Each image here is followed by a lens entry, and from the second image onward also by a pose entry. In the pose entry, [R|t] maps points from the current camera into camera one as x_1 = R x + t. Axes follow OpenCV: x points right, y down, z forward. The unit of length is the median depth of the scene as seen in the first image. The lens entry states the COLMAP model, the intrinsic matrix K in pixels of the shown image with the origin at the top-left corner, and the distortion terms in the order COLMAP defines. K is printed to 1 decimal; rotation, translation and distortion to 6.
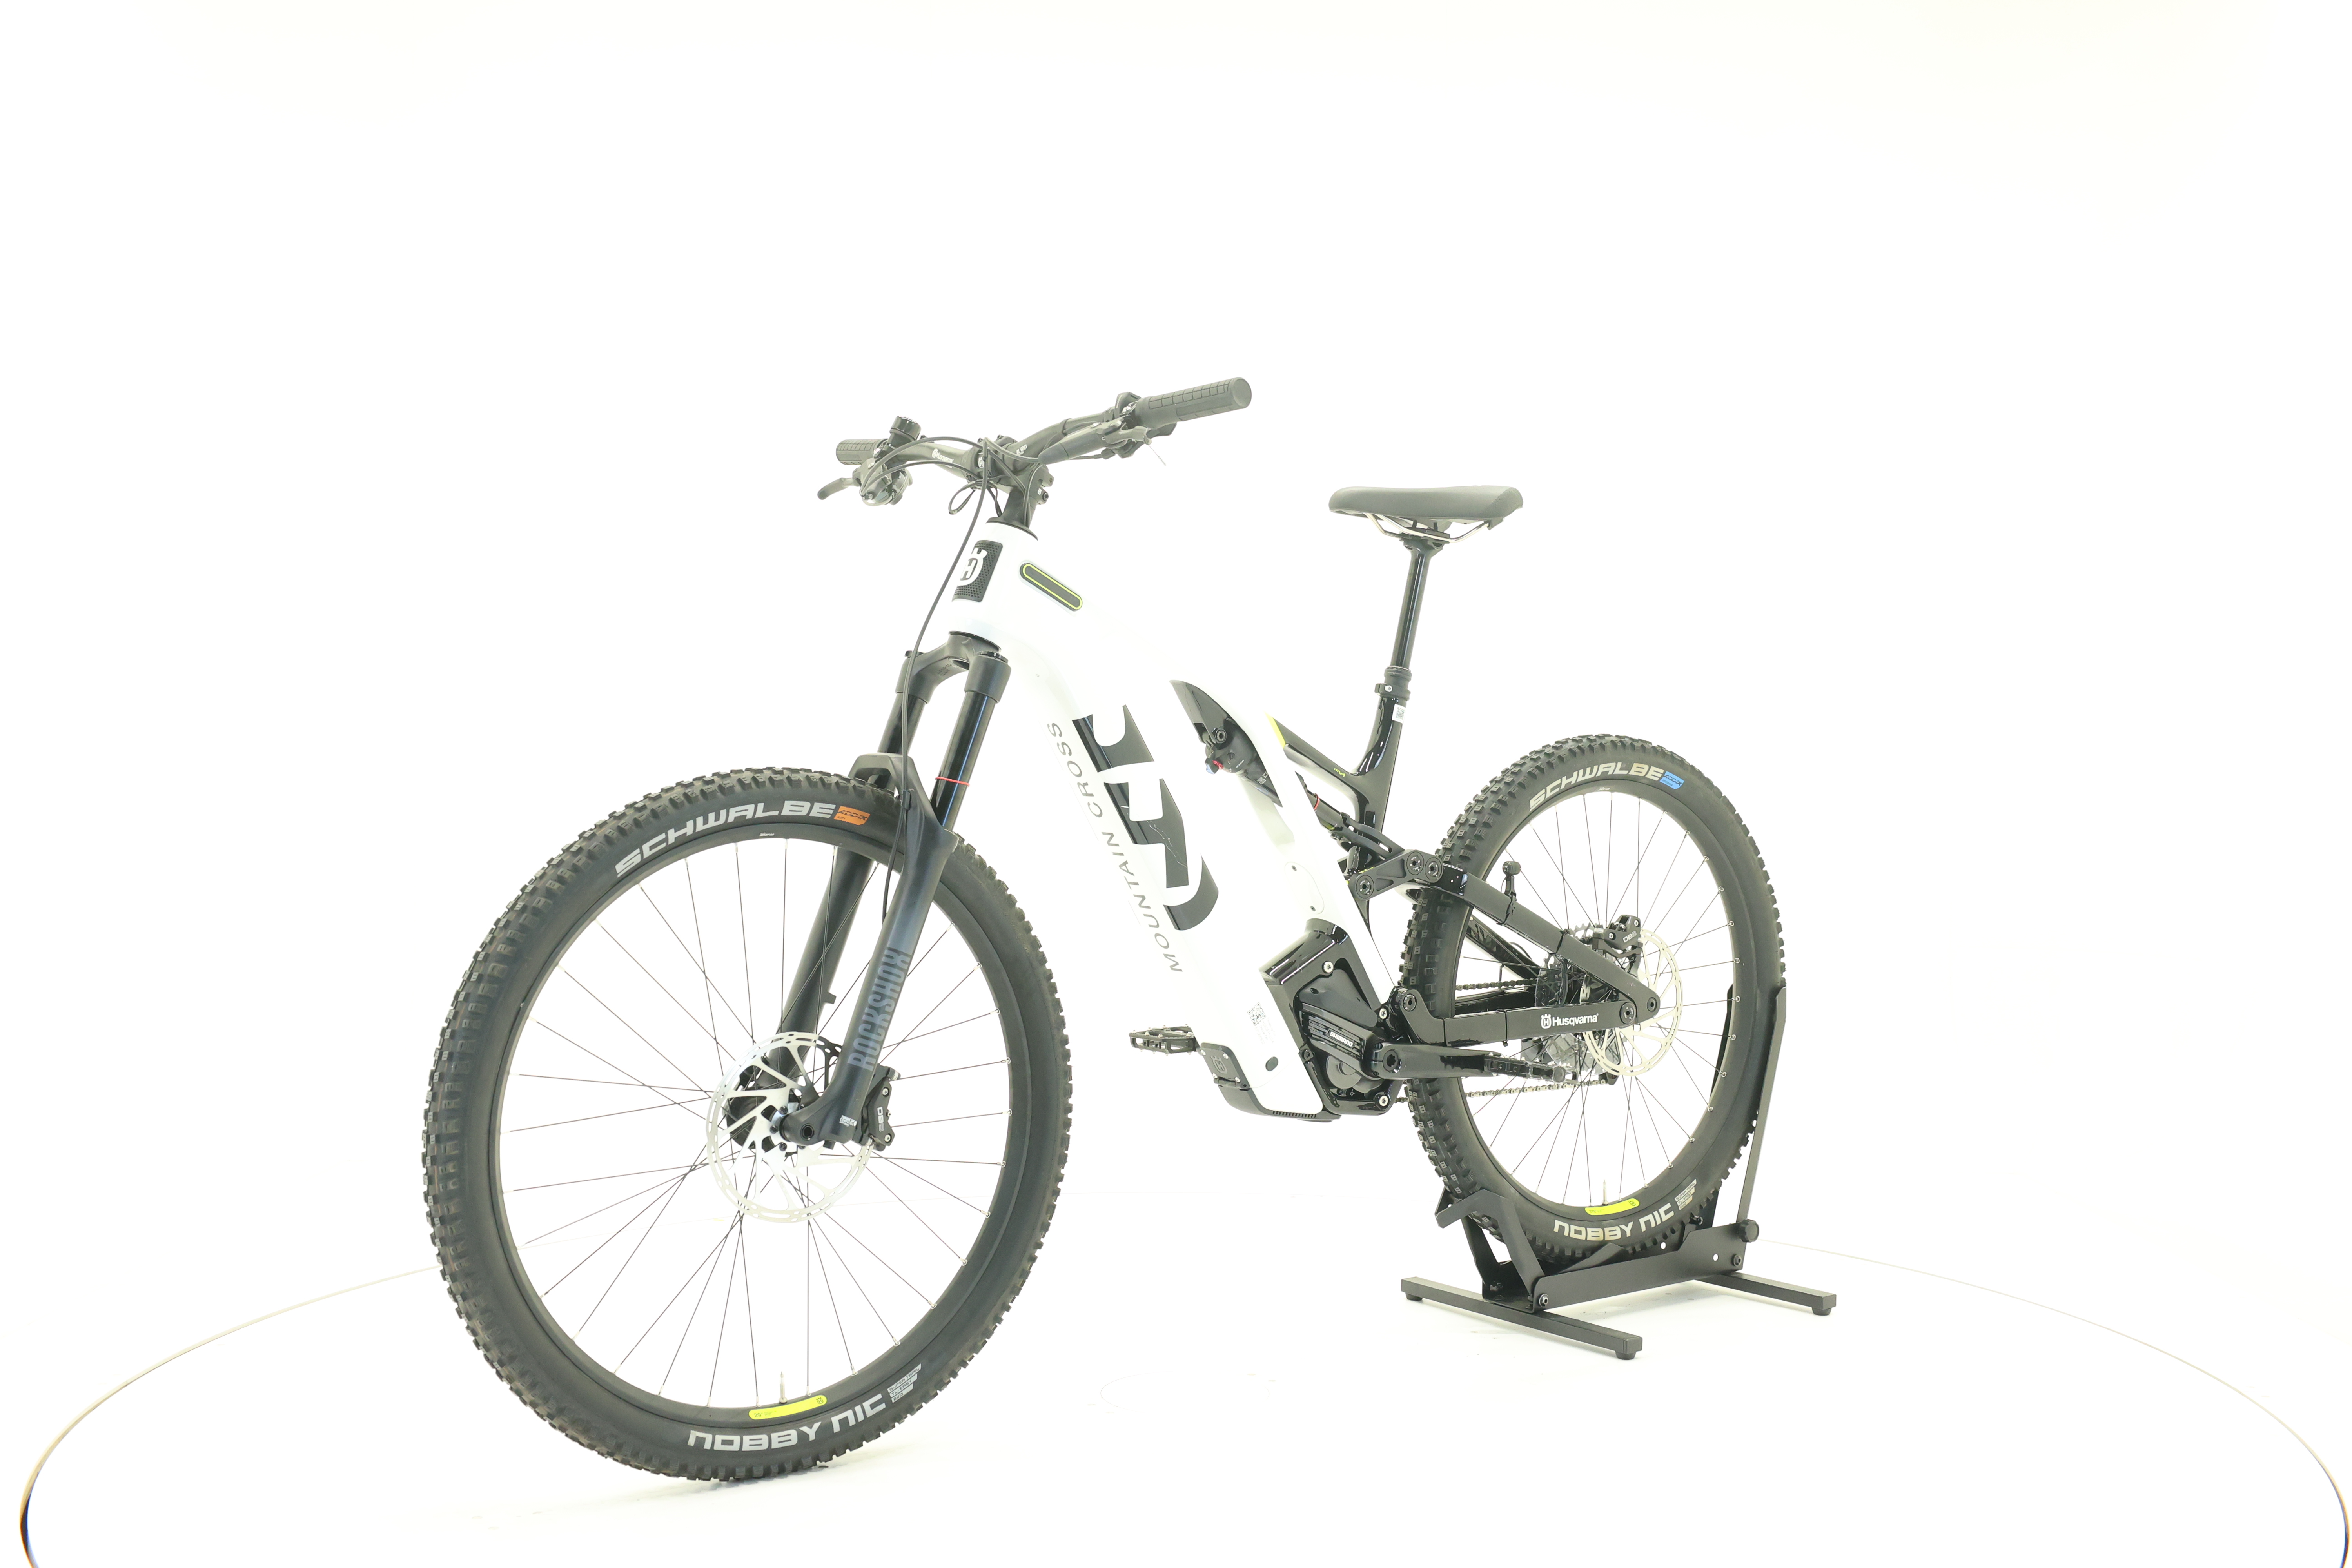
lens RADIAL K [[2514.1, 0, 1176.2], [0, 2514.1, 789.4], [0, 0, 1]] dist [-0.001676, 0.000000]
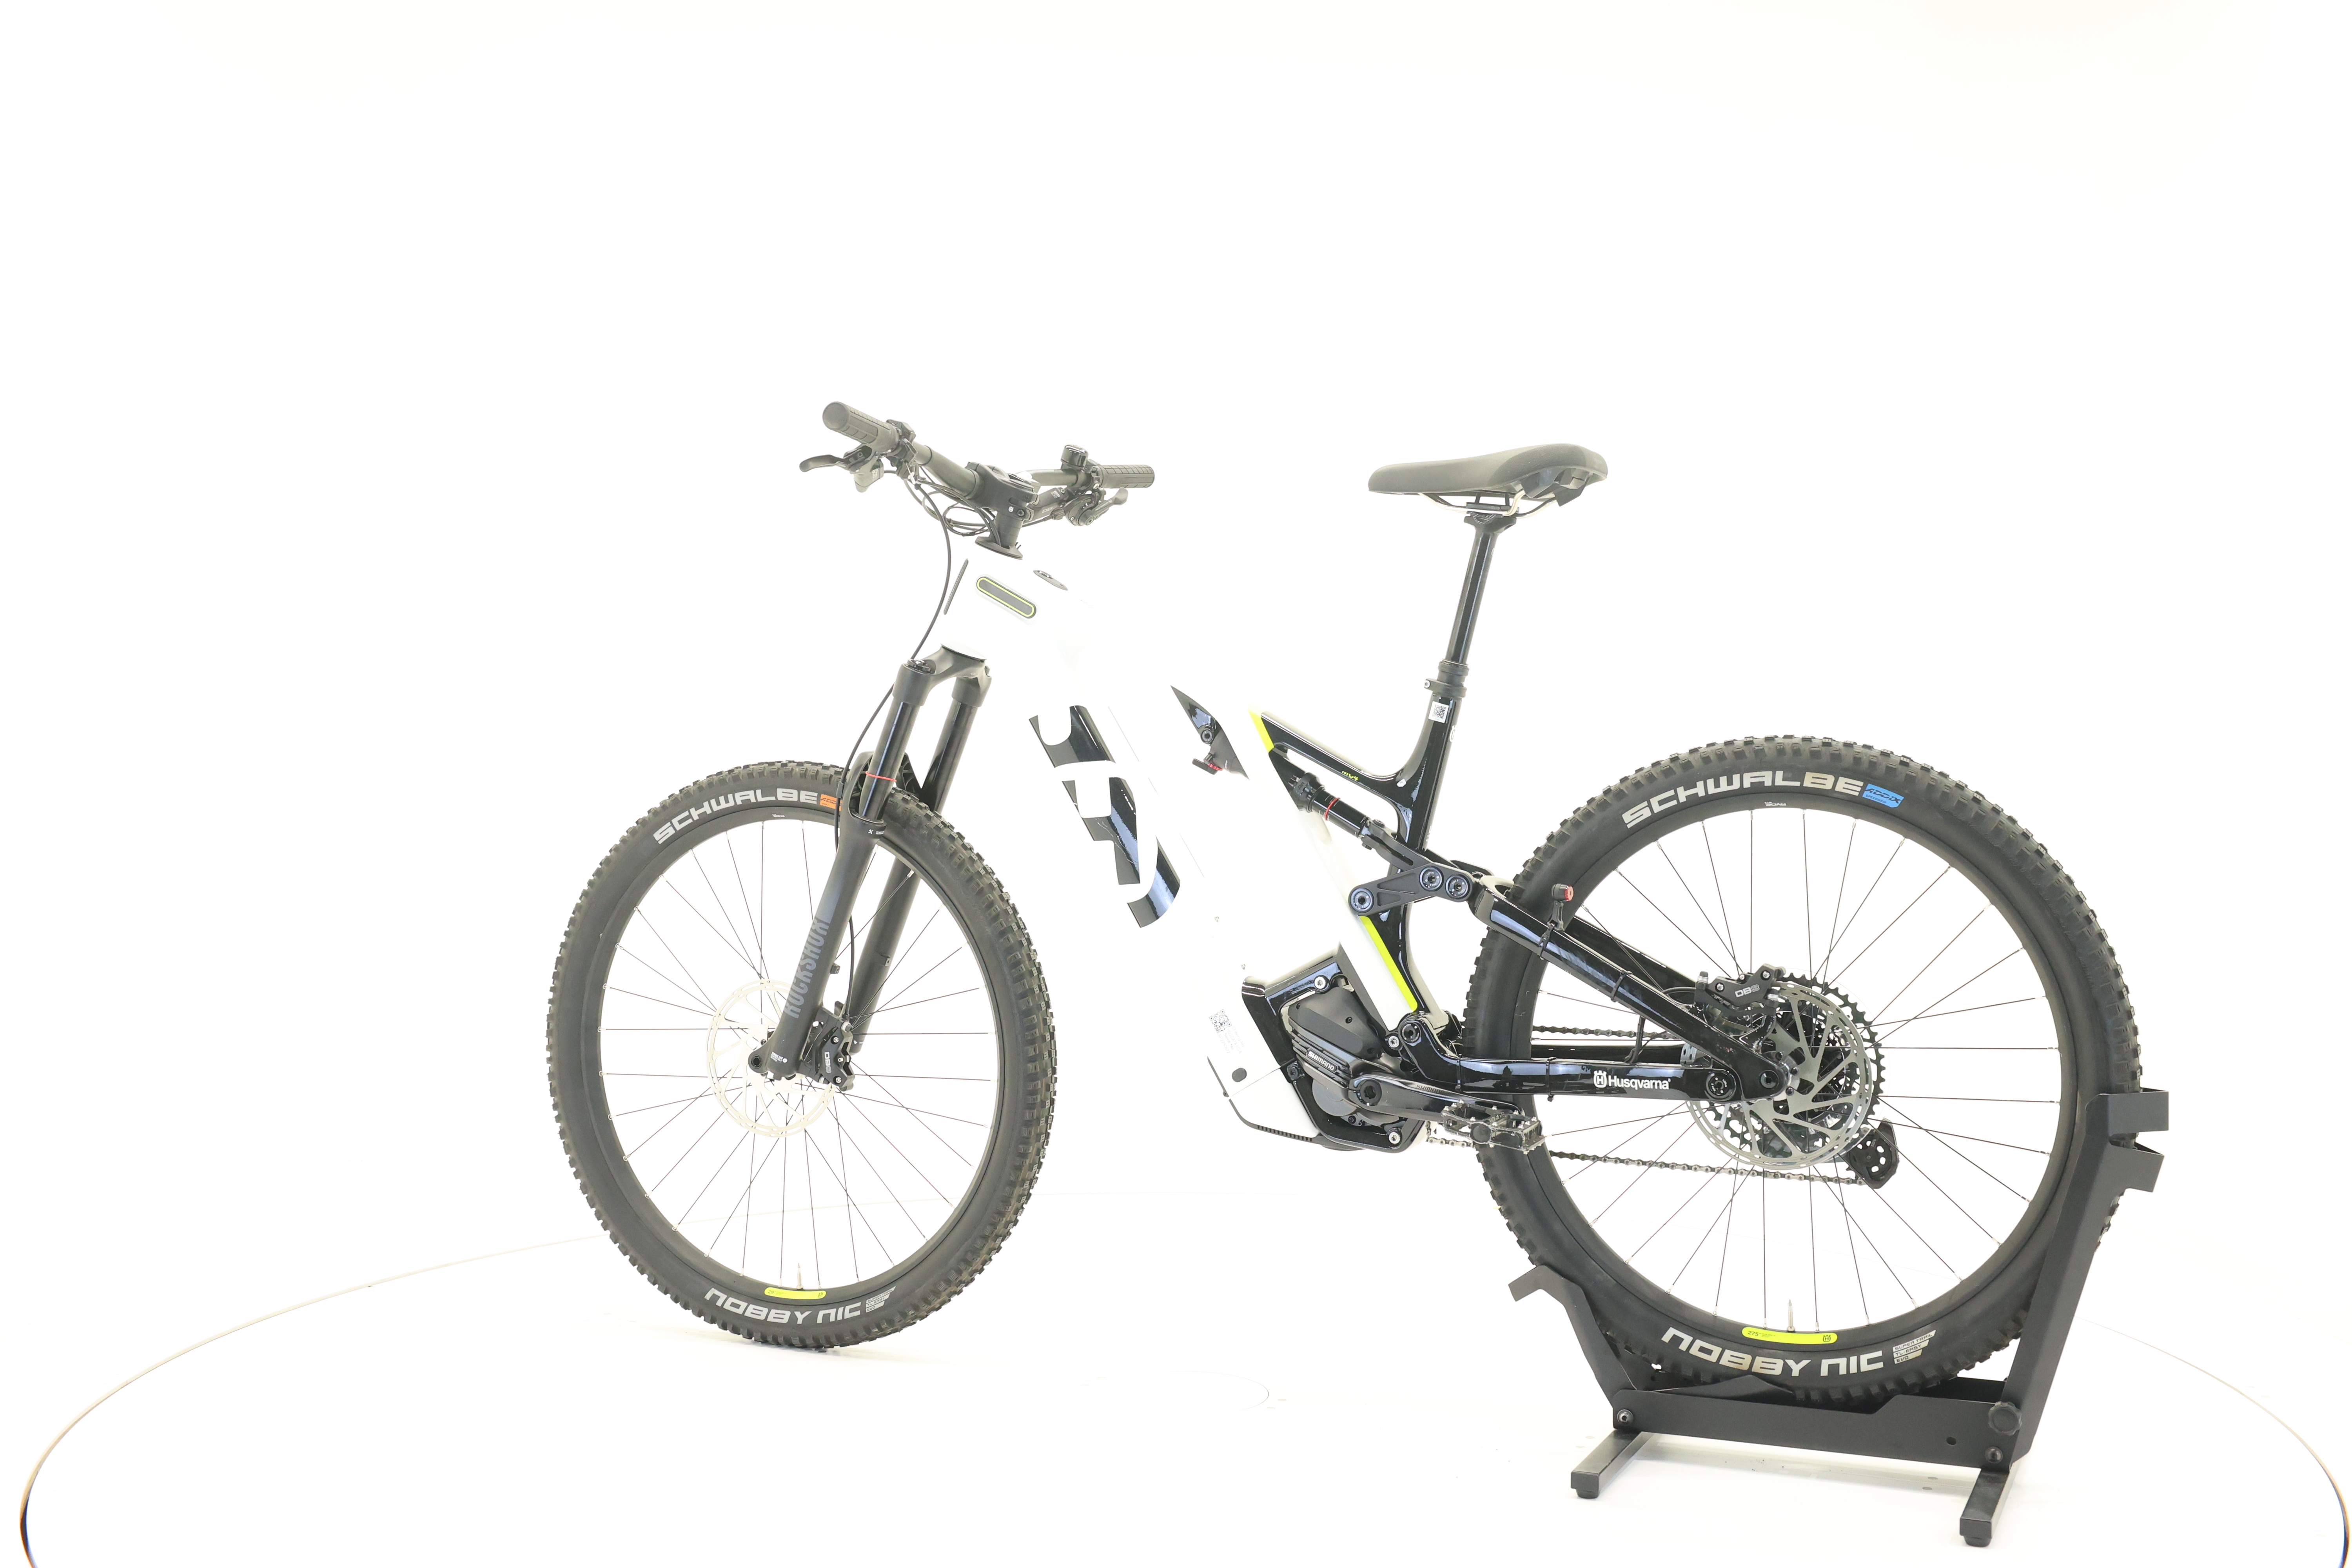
lens RADIAL K [[2514.1, 0, 1179.0], [0, 2514.1, 774.4], [0, 0, 1]] dist [-0.001676, 0.000000]
pose [[0.483874, 0.015289, -0.875004, 0.893712], [-0.020459, 0.999772, 0.006156, -0.012282], [0.874898, 0.014923, 0.484076, 0.522220]]
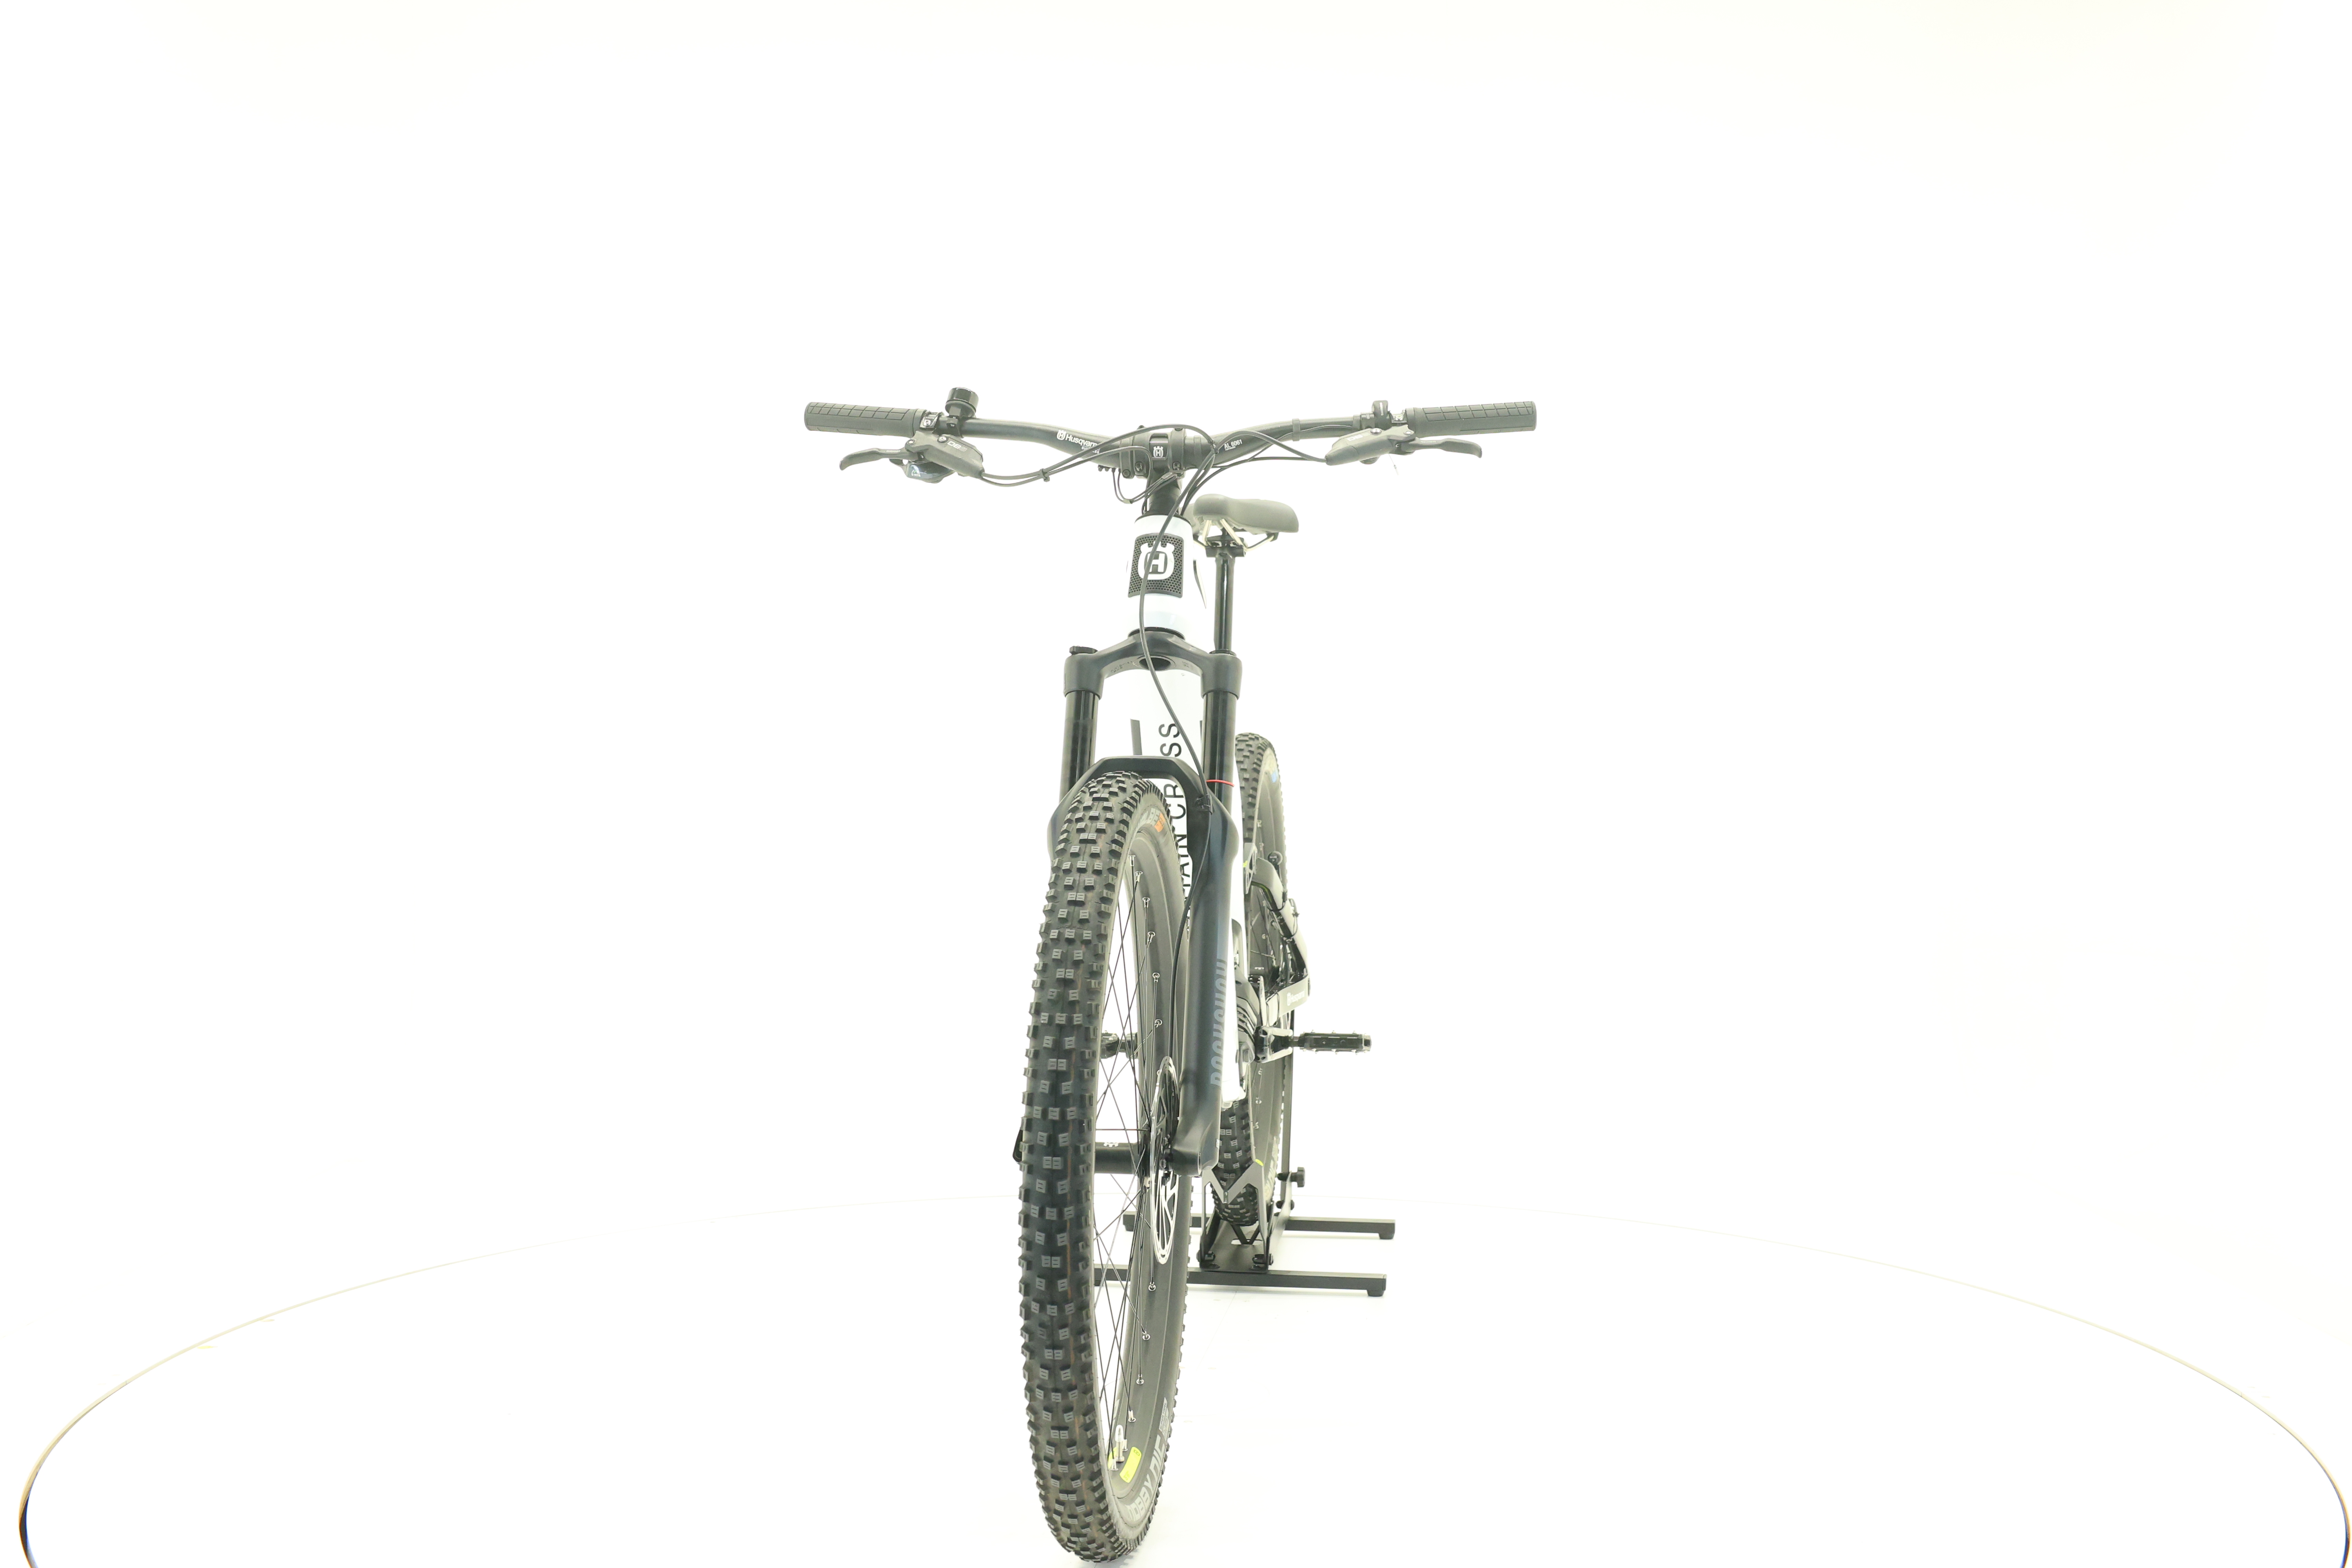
lens RADIAL K [[2514.1, 0, 1178.2], [0, 2514.1, 790.5], [0, 0, 1]] dist [-0.001676, 0.000000]
pose [[0.698030, -0.018731, 0.715823, -0.726503], [0.015723, 0.999818, 0.010829, -0.010737], [-0.715895, 0.003696, 0.698198, 0.310500]]
